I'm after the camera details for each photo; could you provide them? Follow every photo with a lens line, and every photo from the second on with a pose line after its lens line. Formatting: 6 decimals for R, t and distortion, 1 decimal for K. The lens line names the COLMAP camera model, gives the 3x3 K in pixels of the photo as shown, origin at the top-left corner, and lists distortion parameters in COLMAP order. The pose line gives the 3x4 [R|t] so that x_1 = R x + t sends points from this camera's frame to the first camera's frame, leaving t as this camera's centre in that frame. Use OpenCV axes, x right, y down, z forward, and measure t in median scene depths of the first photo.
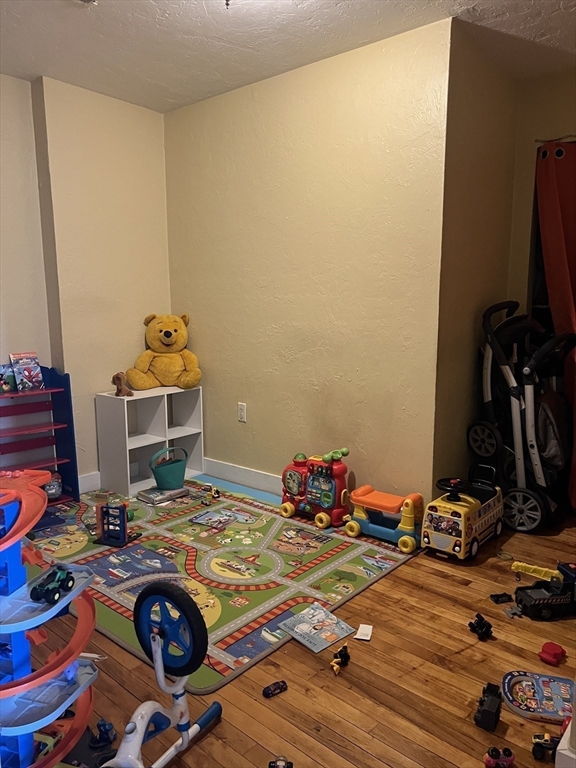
lens RADIAL K [[583.1, 0, 286.3], [0, 583.1, 383.4], [0, 0, 1]] dist [0.068052, -0.073787]
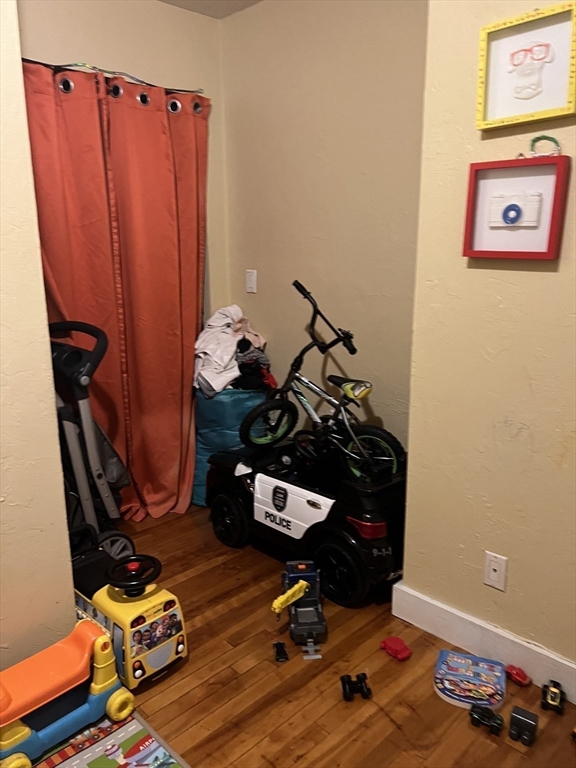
lens RADIAL K [[583.1, 0, 285.7], [0, 583.1, 386.4], [0, 0, 1]] dist [0.068052, -0.073787]
pose [[0.066006, -0.226519, 0.971768, -0.299782], [0.150638, 0.964992, 0.214708, -0.143218], [-0.986383, 0.132214, 0.097818, 0.749932]]
